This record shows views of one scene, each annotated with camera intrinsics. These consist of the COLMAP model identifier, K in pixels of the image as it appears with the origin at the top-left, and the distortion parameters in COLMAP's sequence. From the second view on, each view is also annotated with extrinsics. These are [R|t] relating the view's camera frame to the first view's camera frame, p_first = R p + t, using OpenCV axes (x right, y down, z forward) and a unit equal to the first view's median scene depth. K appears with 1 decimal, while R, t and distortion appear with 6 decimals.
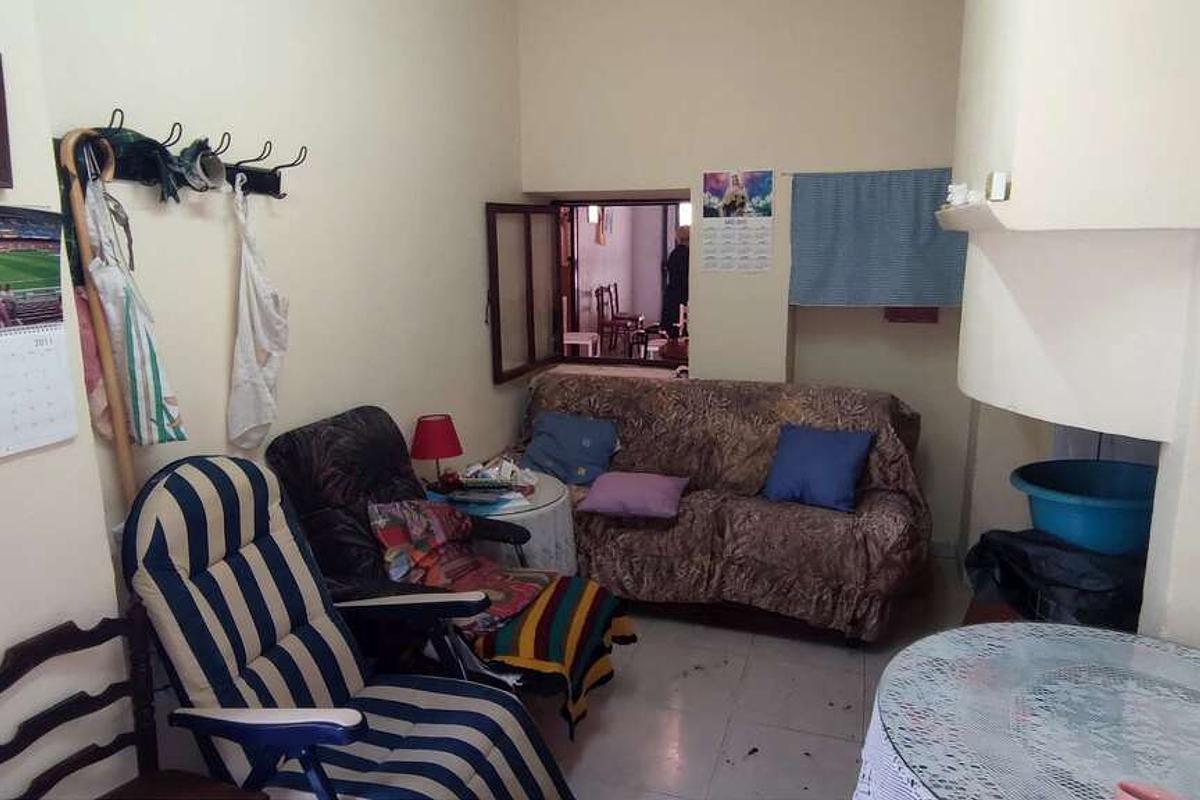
lens RADIAL K [[826.1, 0, 604.2], [0, 826.1, 404.8], [0, 0, 1]] dist [0.019378, -0.002407]
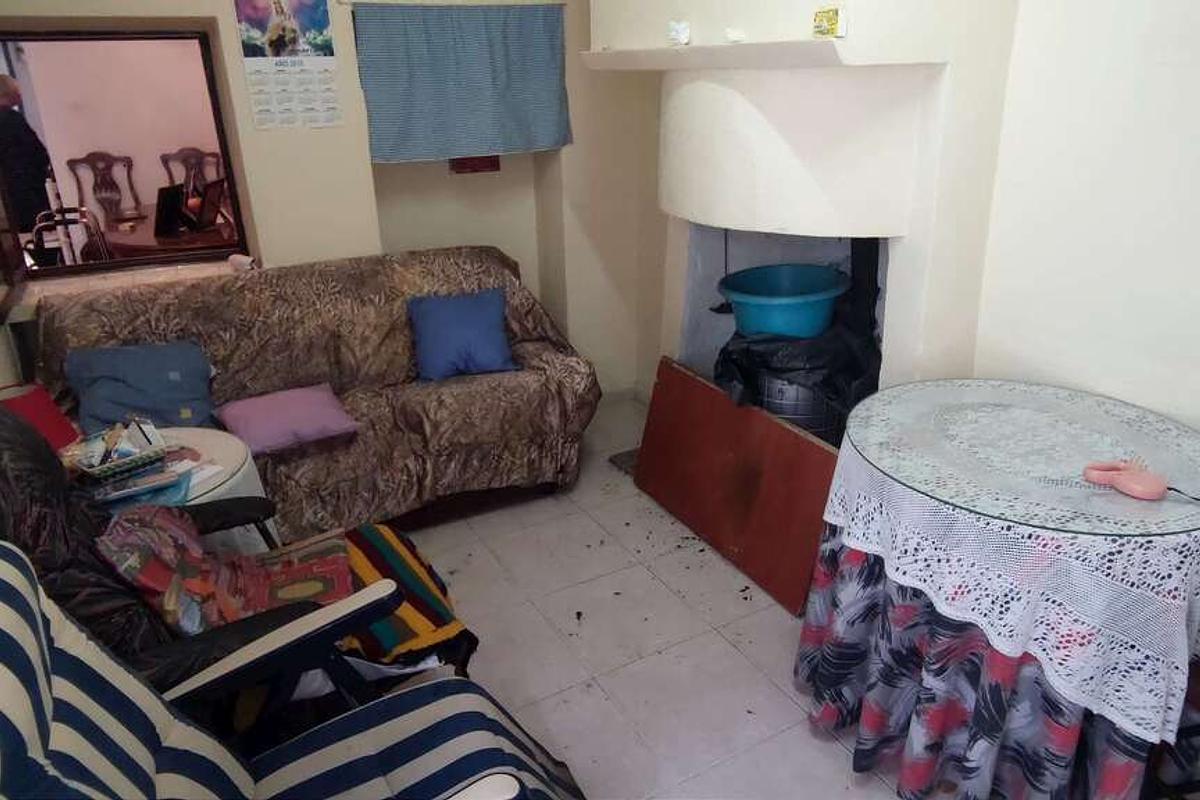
lens RADIAL K [[826.1, 0, 604.2], [0, 826.1, 404.8], [0, 0, 1]] dist [0.019378, -0.002407]
pose [[0.664232, -0.285314, 0.690936, -0.304163], [0.167032, 0.957575, 0.234843, -0.042444], [-0.728626, -0.040582, 0.683708, 0.215972]]
